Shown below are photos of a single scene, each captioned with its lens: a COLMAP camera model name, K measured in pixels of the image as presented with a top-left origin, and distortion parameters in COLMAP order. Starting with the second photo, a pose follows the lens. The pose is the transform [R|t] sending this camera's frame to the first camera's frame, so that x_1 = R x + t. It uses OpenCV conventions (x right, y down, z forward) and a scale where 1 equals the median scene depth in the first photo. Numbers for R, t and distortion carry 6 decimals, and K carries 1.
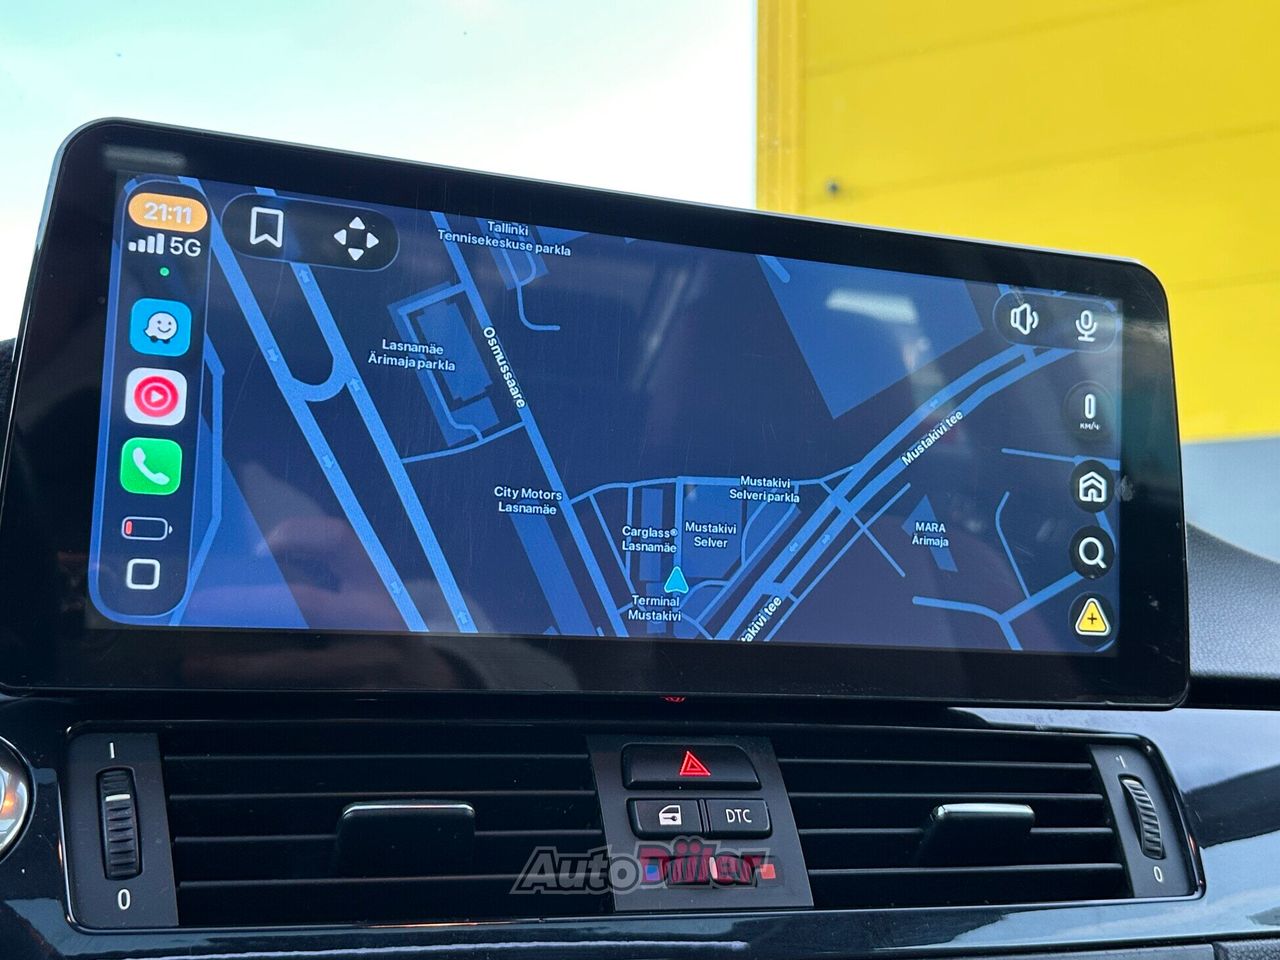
lens RADIAL K [[1451.0, 0, 640.0], [0, 1451.0, 480.0], [0, 0, 1]] dist [0.134069, -0.005748]
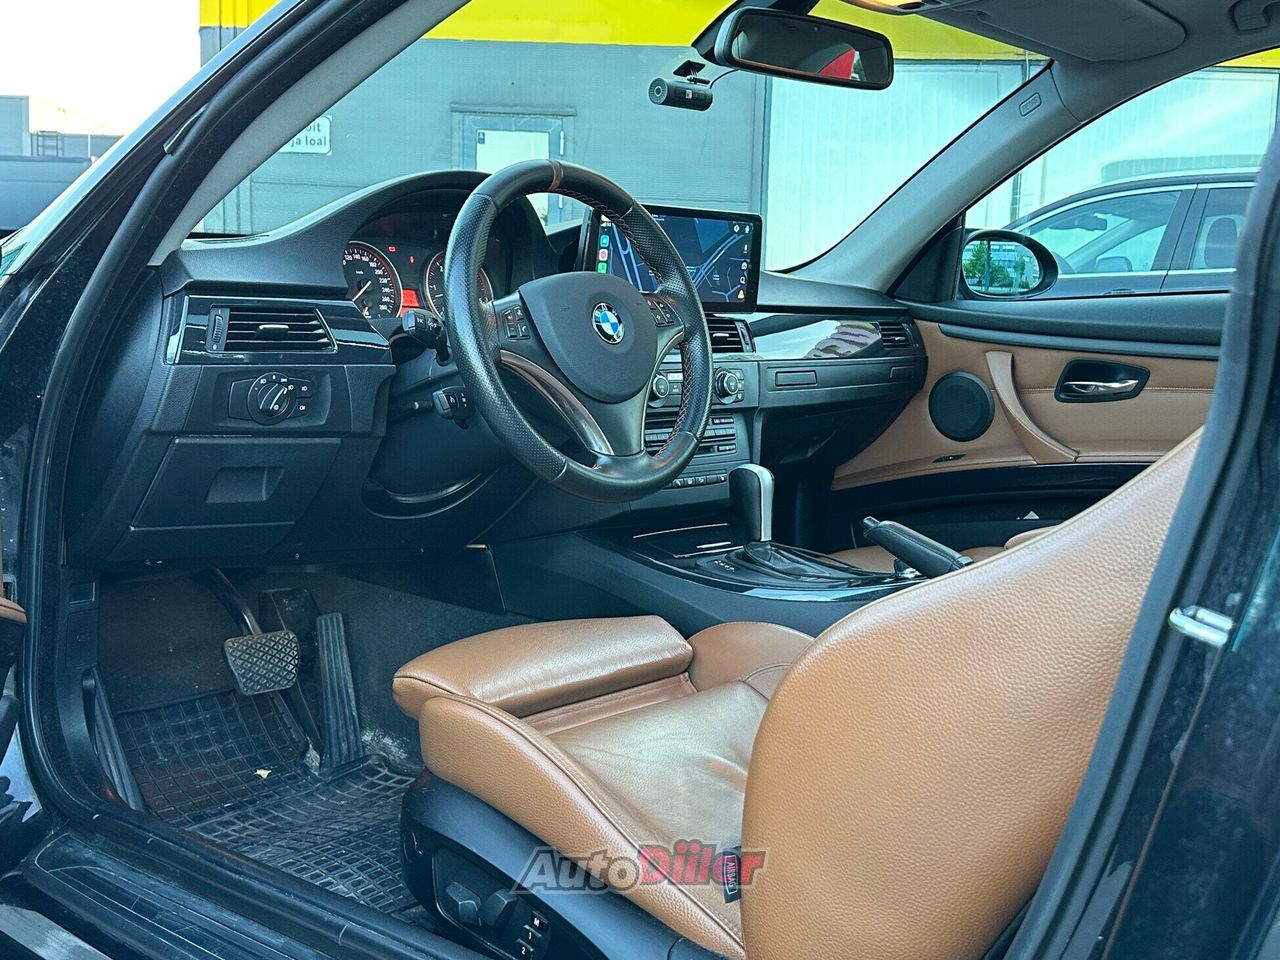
lens RADIAL K [[1345.1, 0, 640.0], [0, 1345.1, 480.0], [0, 0, 1]] dist [0.116710, -0.014316]
pose [[0.906174, -0.032440, 0.421660, -2.013251], [-0.108383, 0.945940, 0.305697, -0.694220], [-0.408782, -0.322715, 0.853670, -3.017627]]
